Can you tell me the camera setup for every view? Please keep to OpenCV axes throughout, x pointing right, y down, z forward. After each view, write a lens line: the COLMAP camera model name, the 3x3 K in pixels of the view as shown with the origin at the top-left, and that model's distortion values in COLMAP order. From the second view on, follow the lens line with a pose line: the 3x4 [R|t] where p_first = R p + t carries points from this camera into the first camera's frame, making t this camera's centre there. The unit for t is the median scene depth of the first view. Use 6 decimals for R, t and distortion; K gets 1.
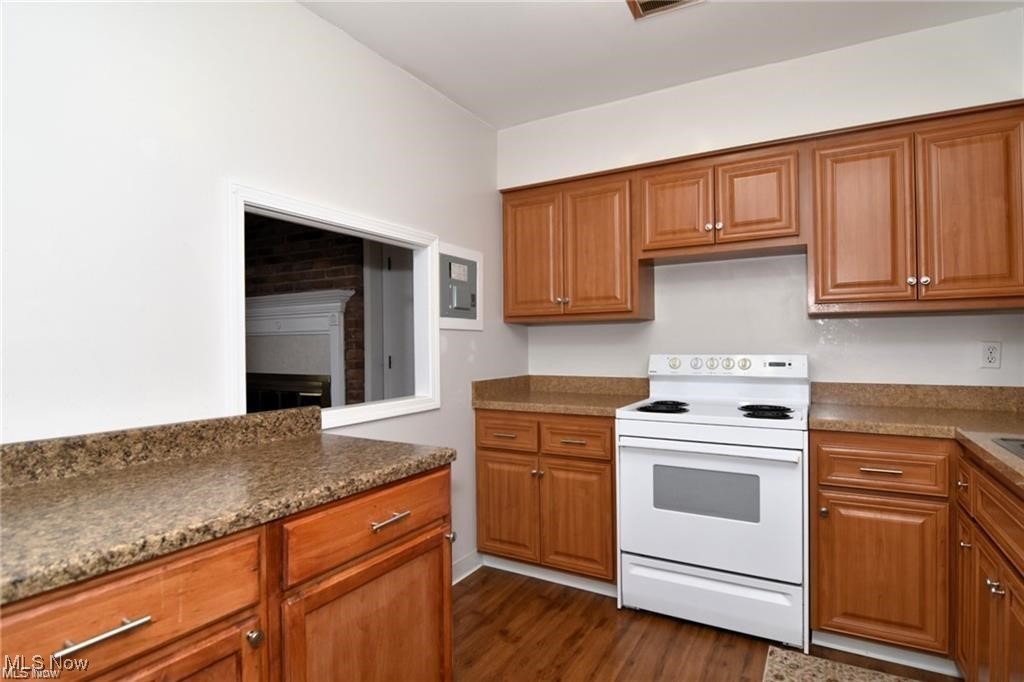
lens RADIAL K [[527.0, 0, 512.0], [0, 527.0, 341.0], [0, 0, 1]] dist [-0.001055, -0.014800]
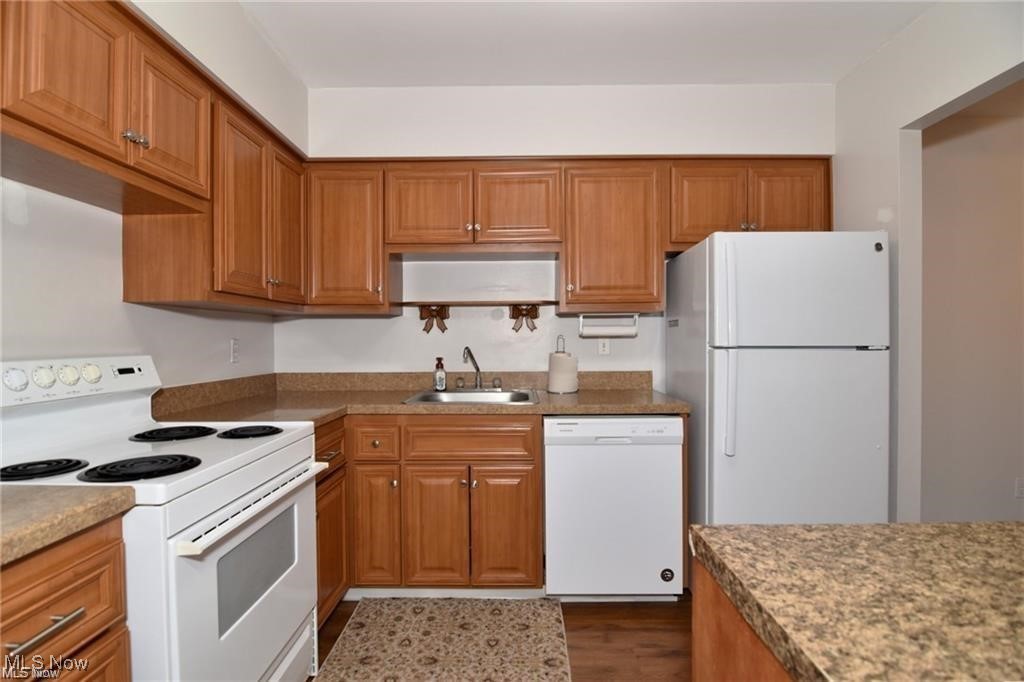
lens RADIAL K [[498.8, 0, 513.9], [0, 498.8, 343.0], [0, 0, 1]] dist [-0.005599, -0.010270]
pose [[-0.495545, 0.003753, 0.868574, -0.301323], [0.005632, 0.999984, -0.001108, 0.012611], [-0.868564, 0.004343, -0.495558, 0.916781]]
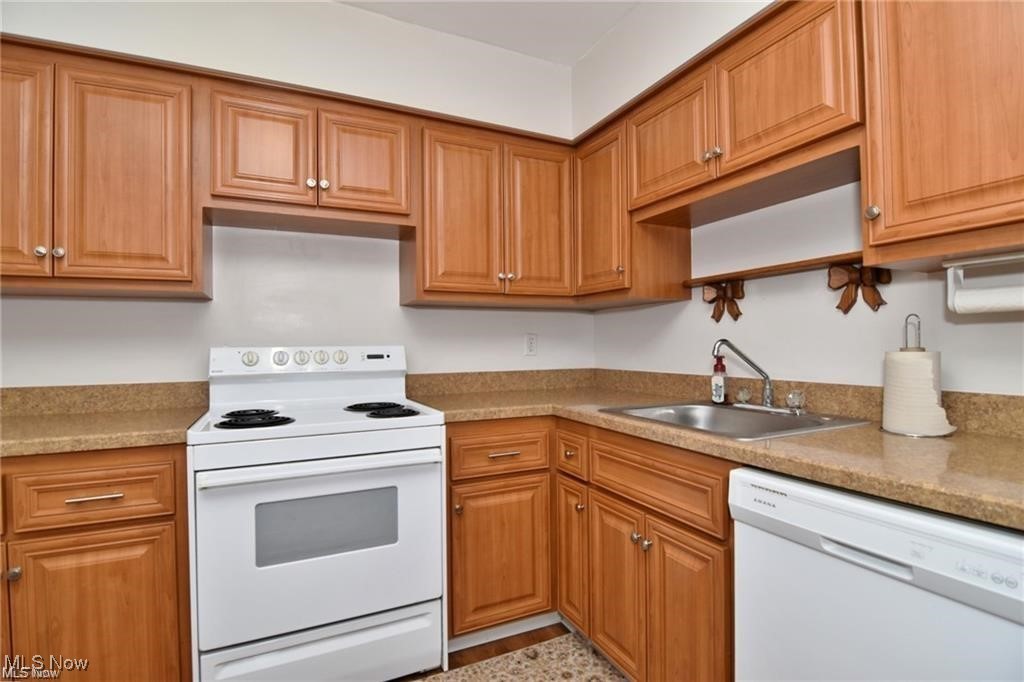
lens RADIAL K [[498.8, 0, 513.9], [0, 498.8, 343.0], [0, 0, 1]] dist [-0.005599, -0.010270]
pose [[0.563693, 0.006892, 0.825955, -0.069433], [0.000491, 0.999962, -0.008679, 0.029769], [-0.825984, 0.005298, 0.563669, 0.336164]]
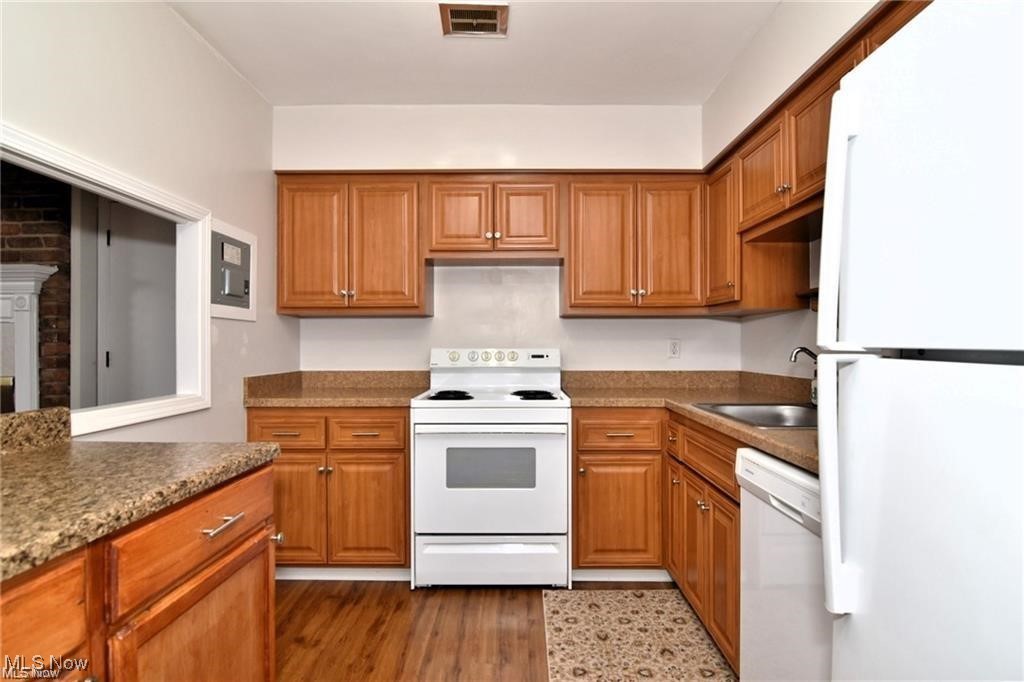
lens RADIAL K [[516.4, 0, 514.3], [0, 516.4, 341.2], [0, 0, 1]] dist [-0.000161, -0.013968]
pose [[0.868174, 0.011720, 0.496122, -0.129987], [-0.009636, 0.999931, -0.006760, 0.018925], [-0.496167, 0.001089, 0.868227, 0.008116]]
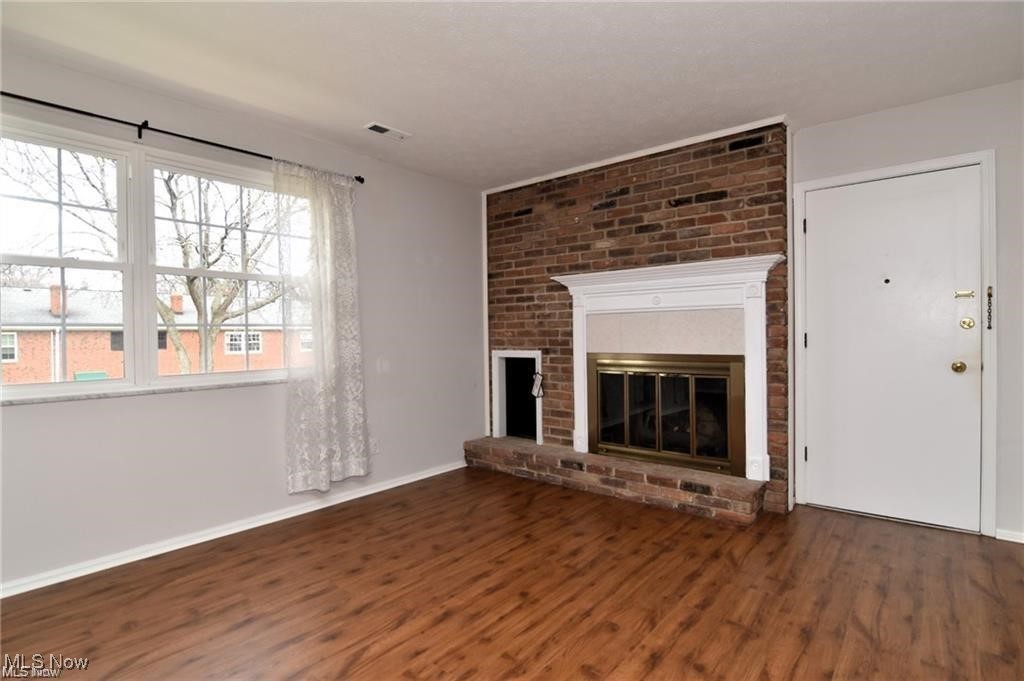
lens RADIAL K [[513.0, 0, 512.0], [0, 513.0, 340.5], [0, 0, 1]] dist [0.000653, -0.014343]
pose [[0.986636, -0.000355, -0.162939, -0.920322], [0.003040, 0.999864, 0.016231, 0.041180], [0.162911, -0.016510, 0.986503, 0.150042]]
